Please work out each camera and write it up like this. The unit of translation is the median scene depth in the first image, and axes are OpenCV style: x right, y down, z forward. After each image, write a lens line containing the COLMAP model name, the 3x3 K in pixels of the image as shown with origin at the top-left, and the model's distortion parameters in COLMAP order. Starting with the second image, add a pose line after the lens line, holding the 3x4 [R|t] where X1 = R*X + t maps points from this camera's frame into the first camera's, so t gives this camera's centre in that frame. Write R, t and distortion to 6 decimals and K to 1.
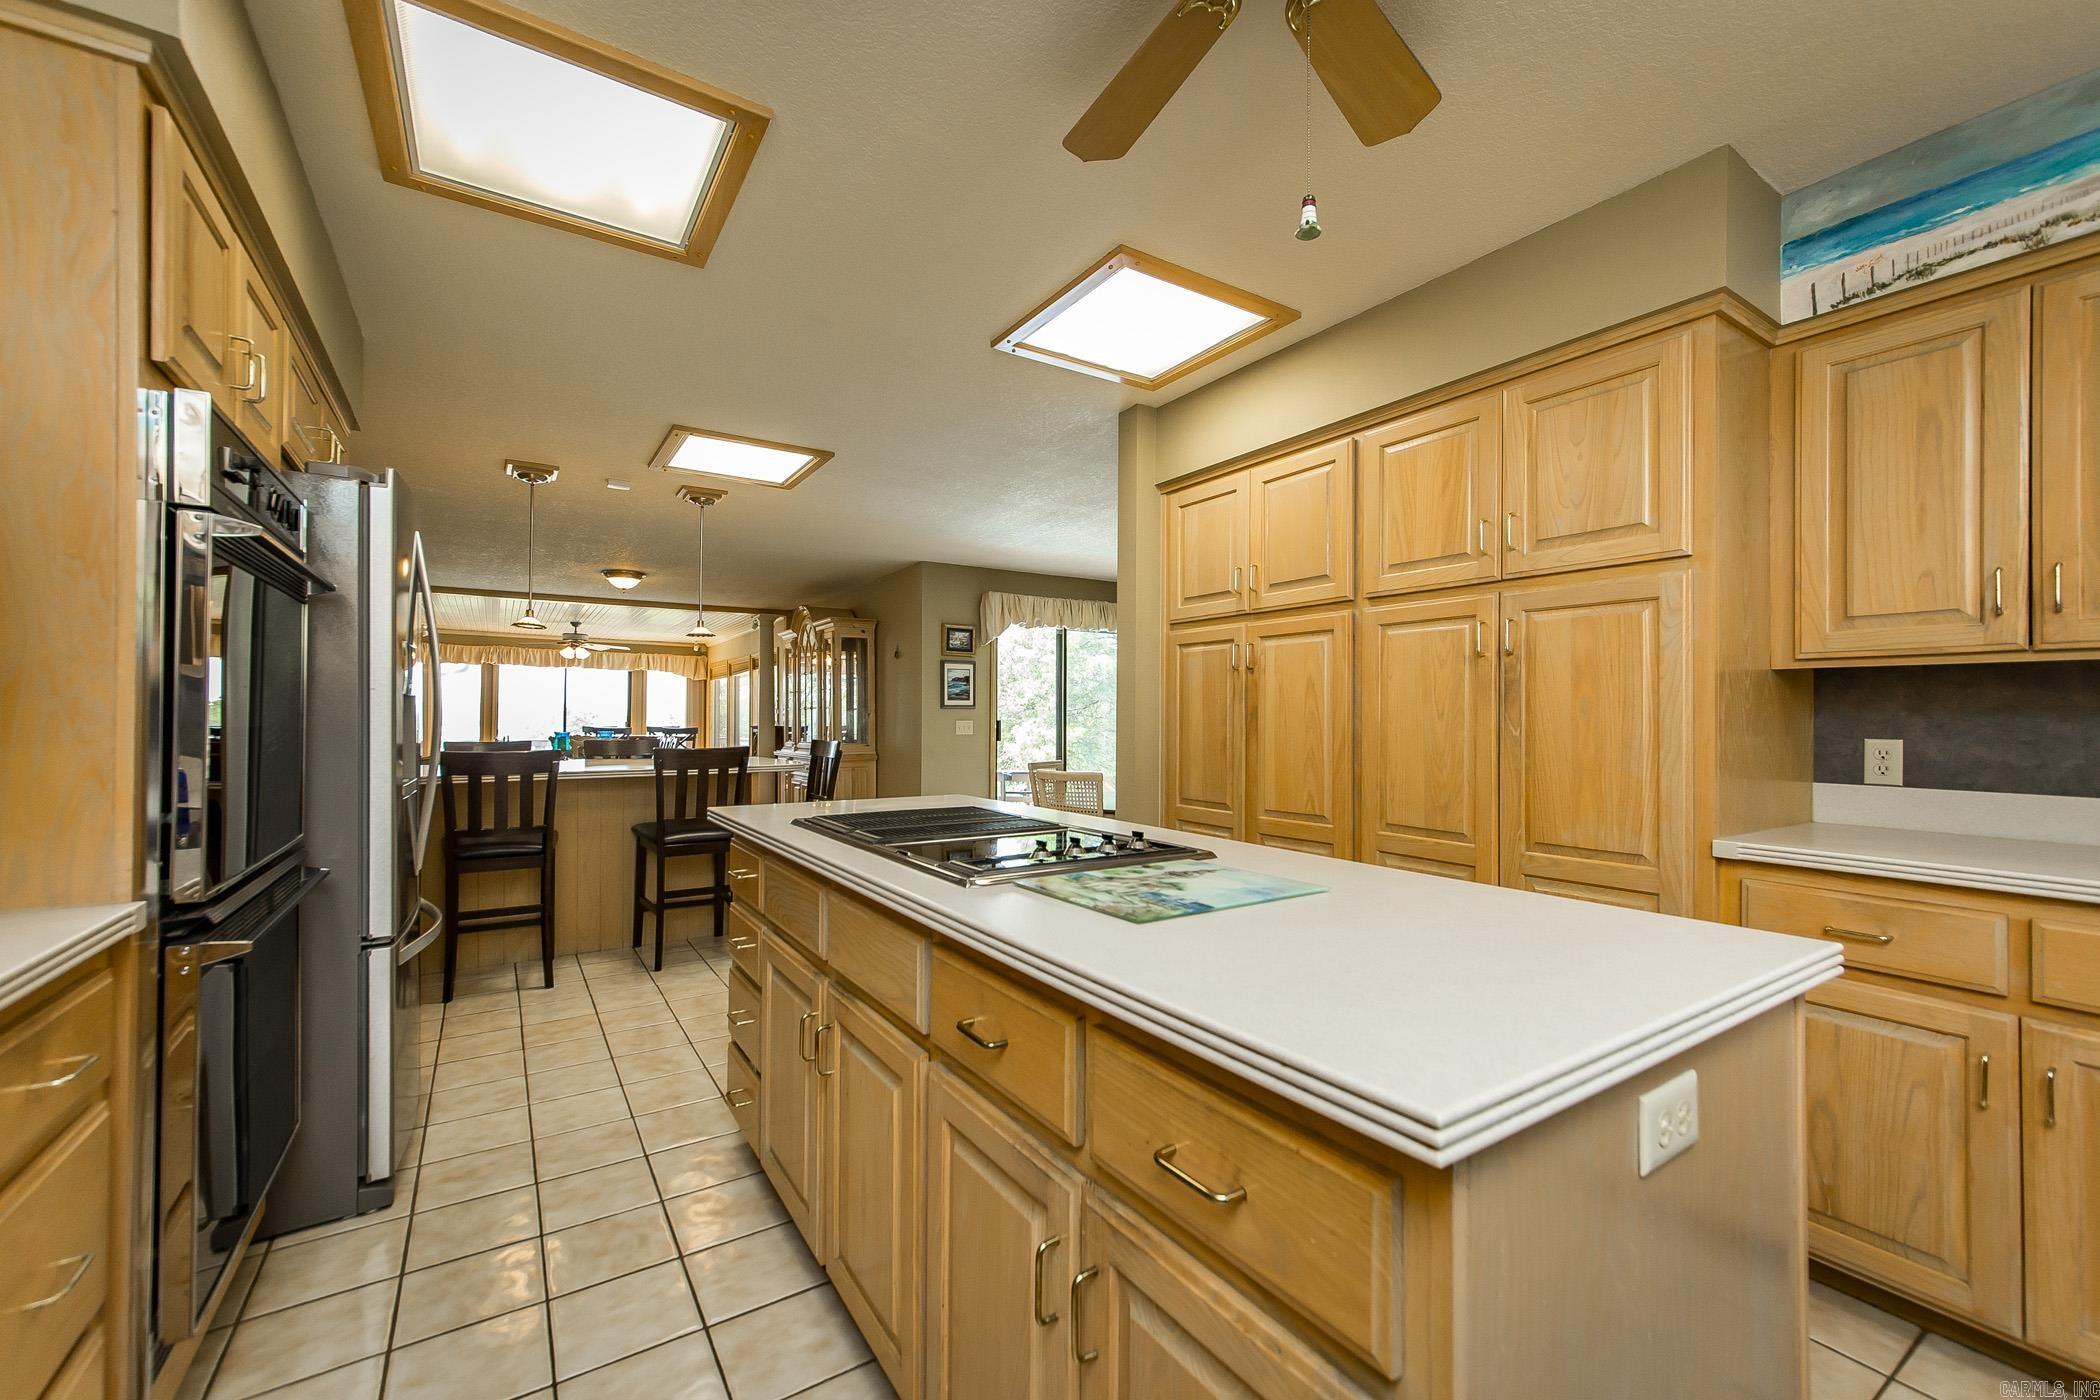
lens RADIAL K [[853.8, 0, 1044.0], [0, 853.8, 711.7], [0, 0, 1]] dist [-0.000310, -0.000024]
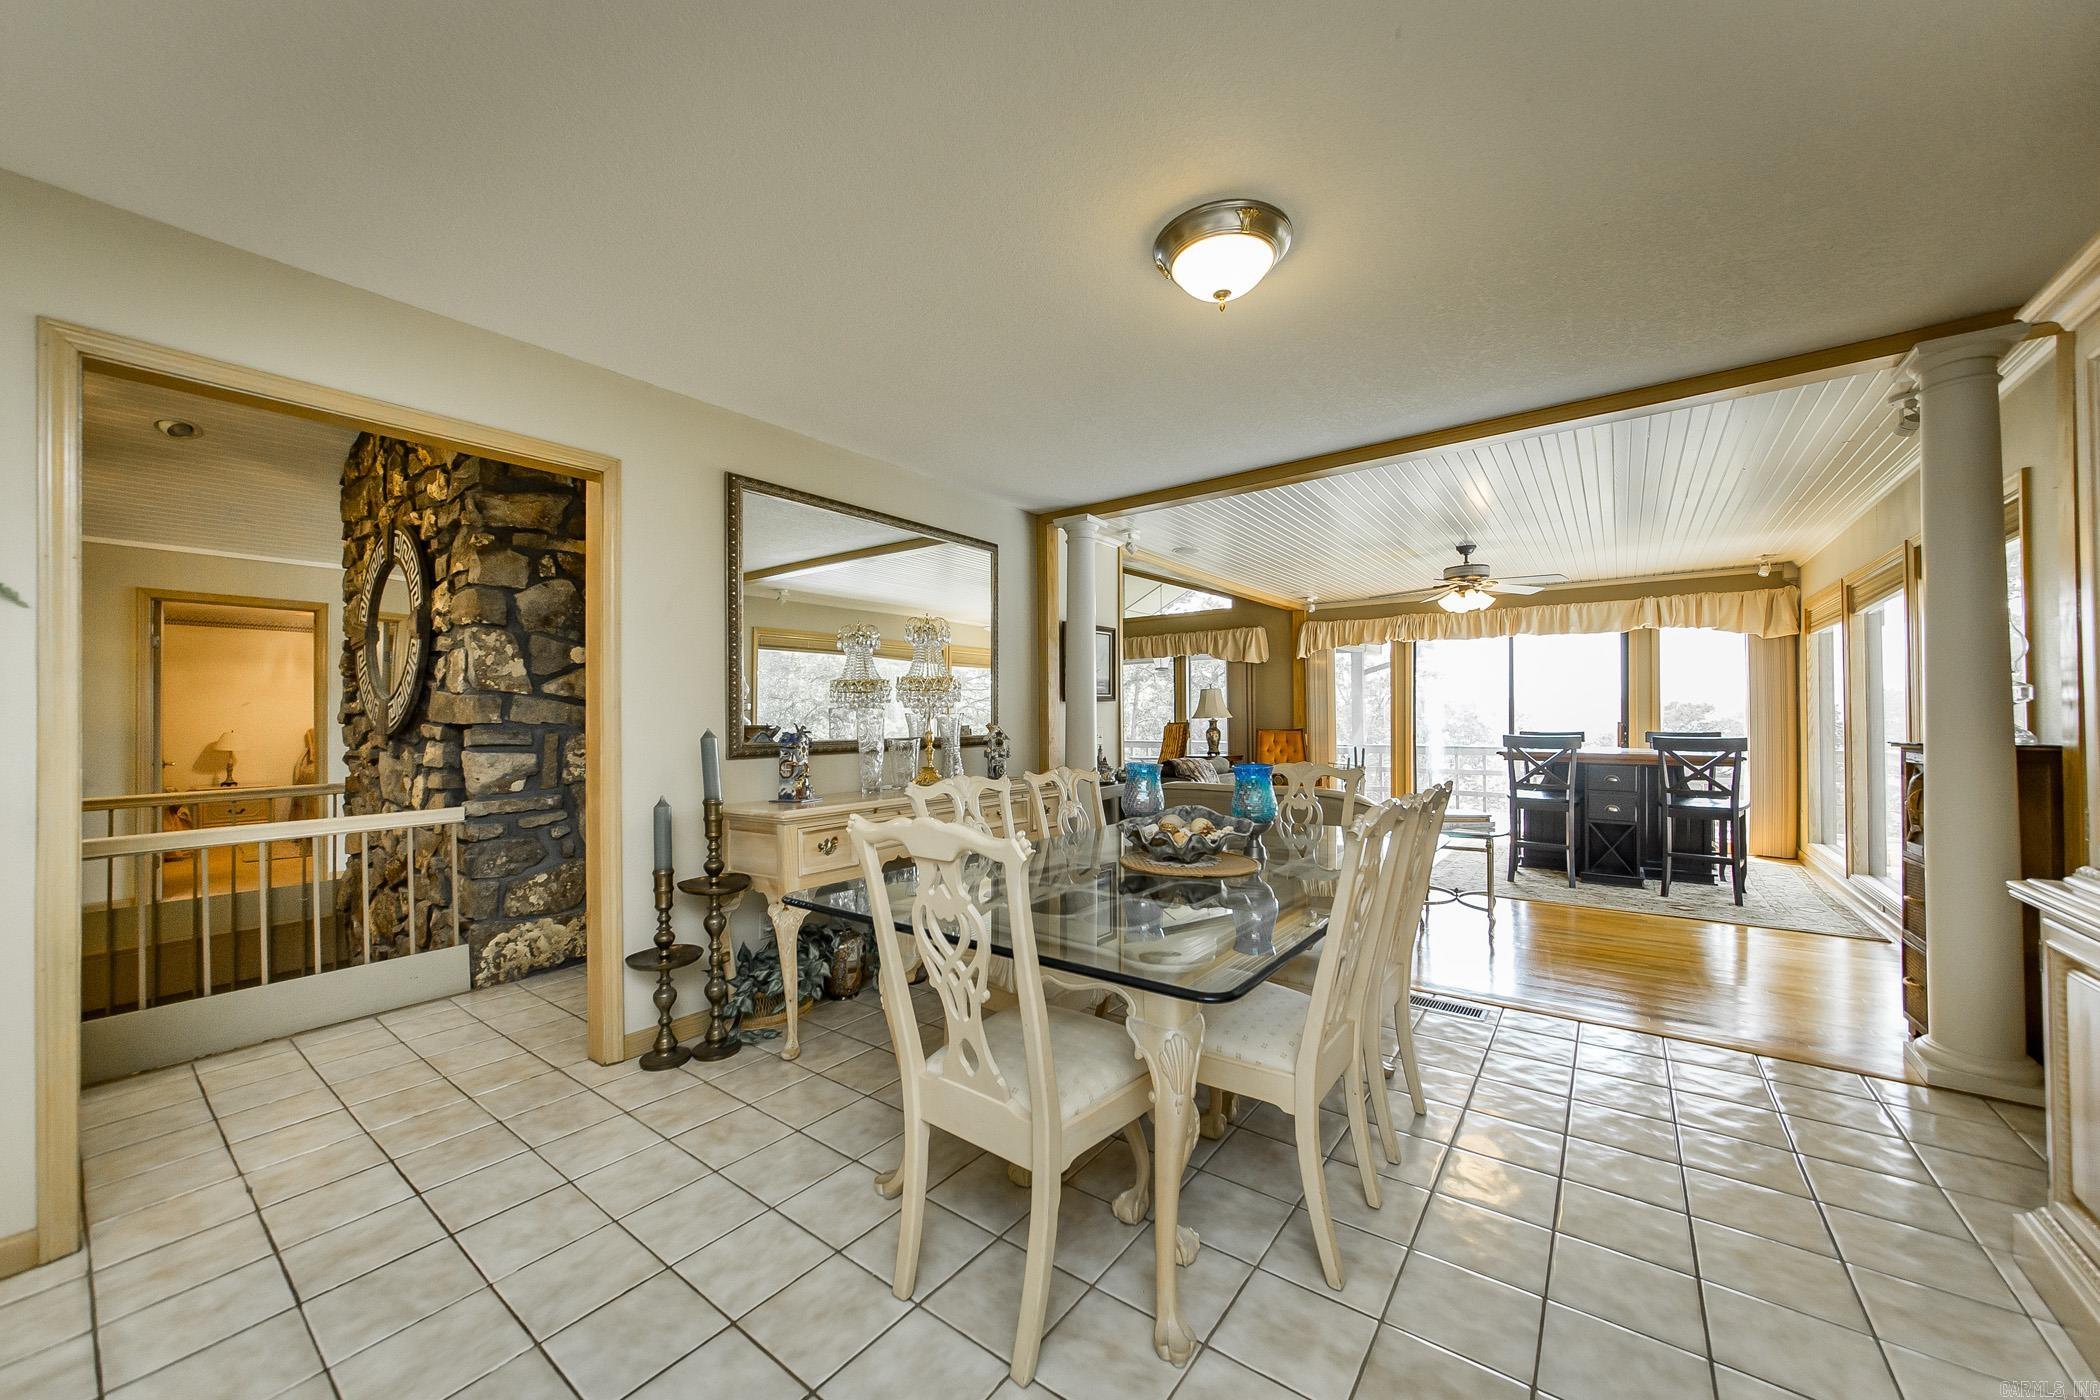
lens RADIAL K [[756.2, 0, 1042.4], [0, 756.2, 715.9], [0, 0, 1]] dist [-0.005050, -0.002039]
pose [[0.342834, -0.008759, -0.939355, -0.154768], [0.017691, 0.999839, -0.002866, 0.002637], [0.939229, -0.015635, 0.342934, 0.489934]]
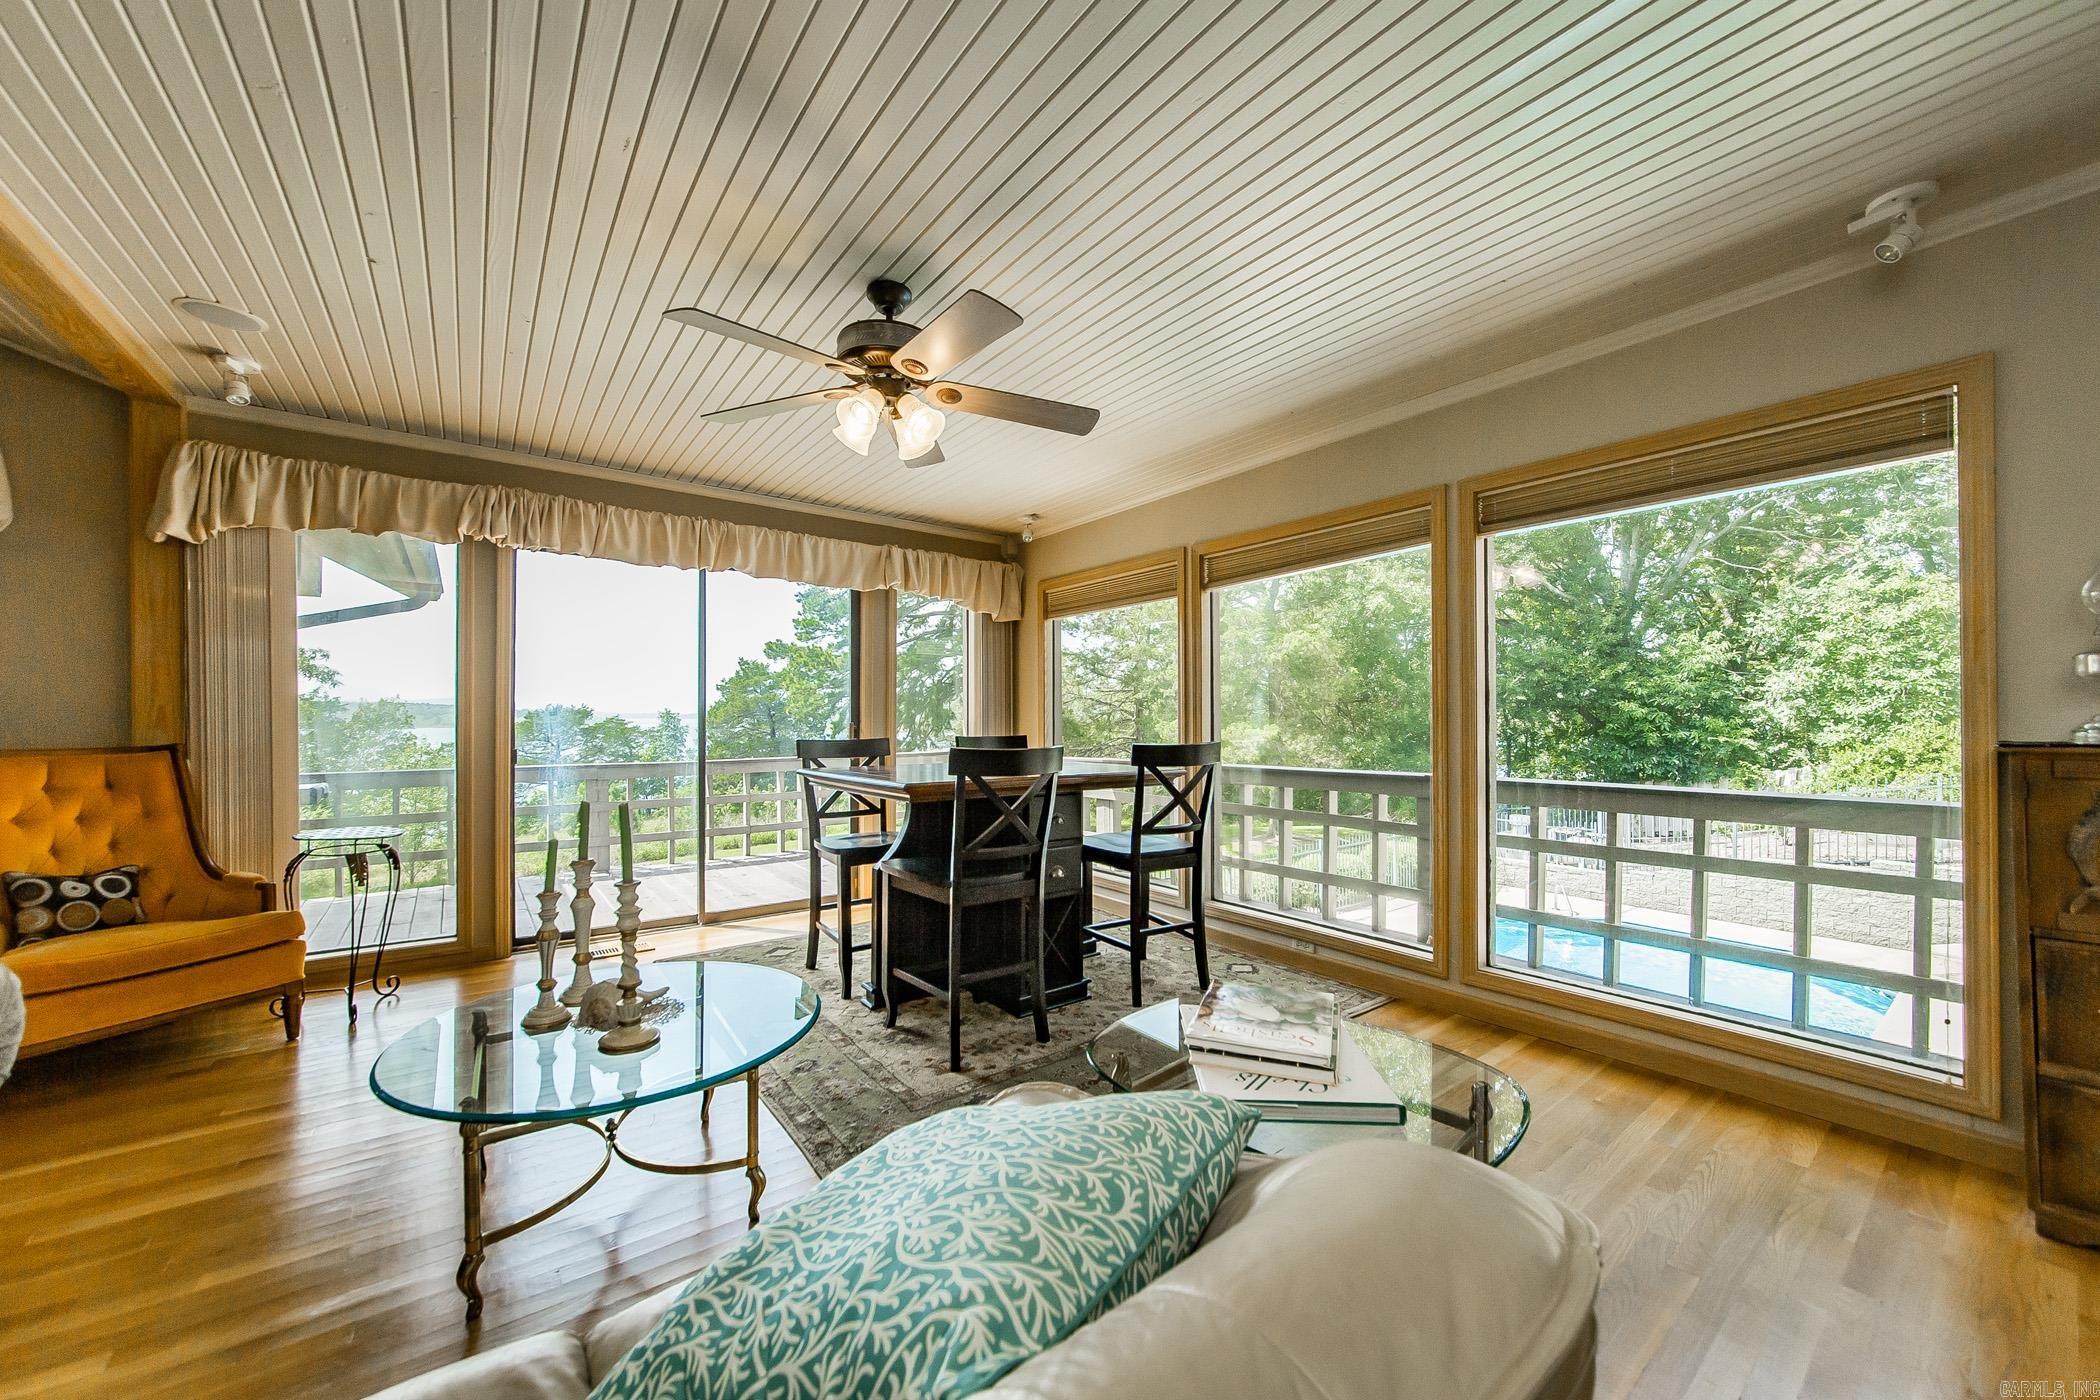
lens RADIAL K [[756.2, 0, 1040.0], [0, 756.2, 712.9], [0, 0, 1]] dist [-0.005050, -0.002039]
pose [[0.998292, -0.007203, 0.057969, -0.448270], [0.006783, 0.999949, 0.007441, 0.006131], [-0.058020, -0.007035, 0.998291, 0.688850]]
